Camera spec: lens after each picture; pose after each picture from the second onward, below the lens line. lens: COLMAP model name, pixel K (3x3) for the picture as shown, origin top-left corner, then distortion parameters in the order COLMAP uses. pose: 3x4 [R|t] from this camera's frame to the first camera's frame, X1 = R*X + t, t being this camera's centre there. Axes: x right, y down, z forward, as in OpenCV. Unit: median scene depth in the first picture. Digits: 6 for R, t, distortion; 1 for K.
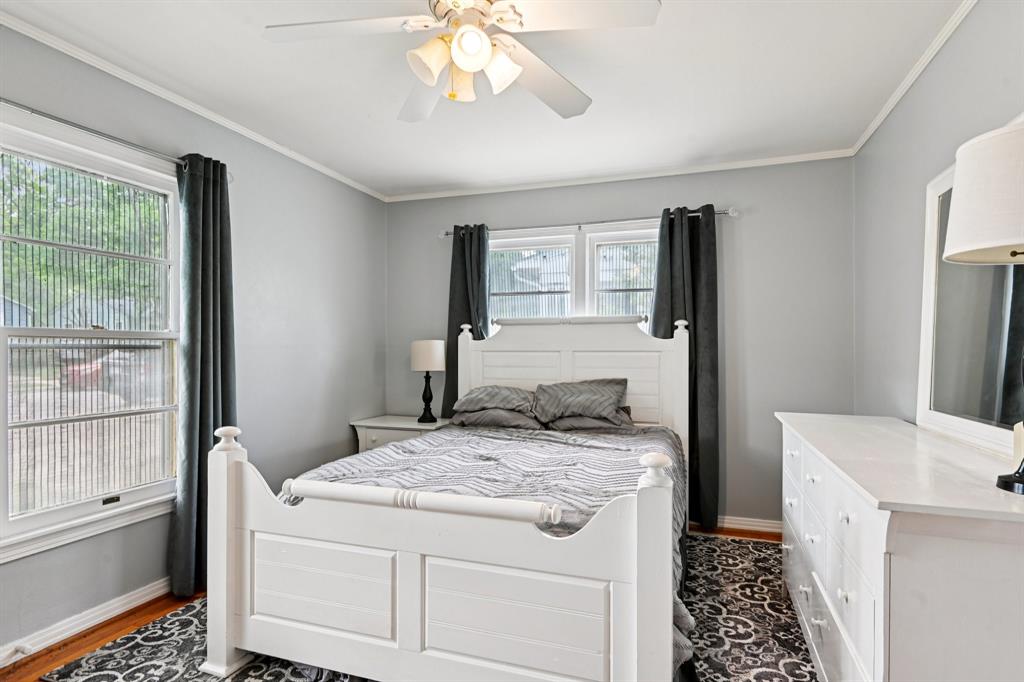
lens RADIAL K [[537.6, 0, 513.8], [0, 537.6, 351.1], [0, 0, 1]] dist [-0.007702, -0.002815]
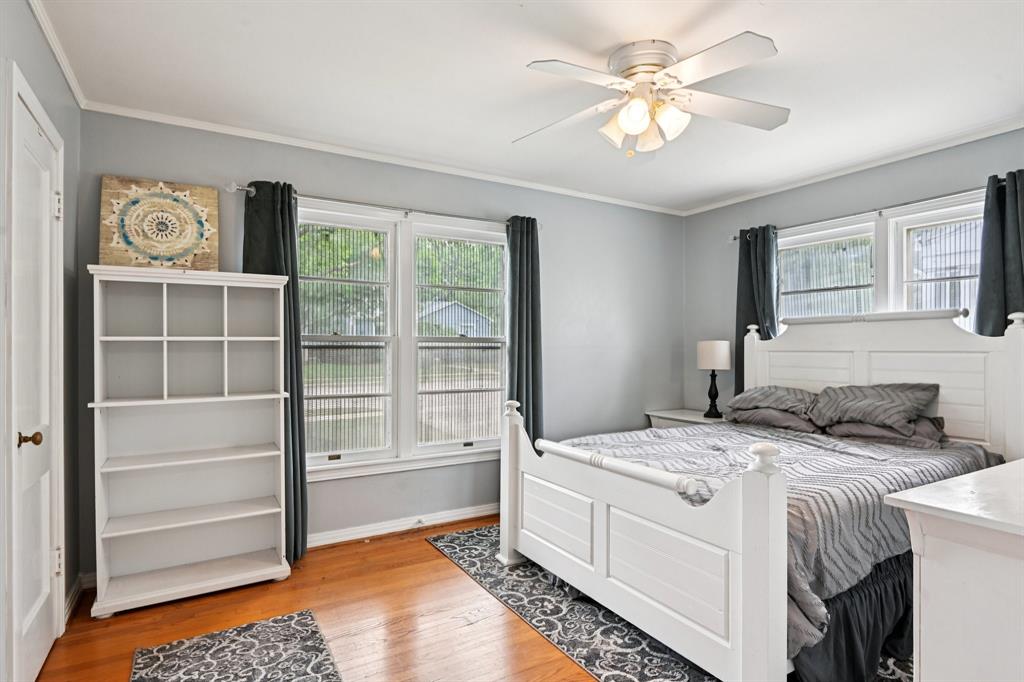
lens RADIAL K [[561.4, 0, 512.0], [0, 561.4, 341.0], [0, 0, 1]] dist [0.000340, -0.030228]
pose [[0.741884, -0.008870, -0.670469, 0.313556], [-0.003167, 0.999855, -0.016732, -0.000005], [0.670520, 0.014537, 0.741749, -0.103257]]
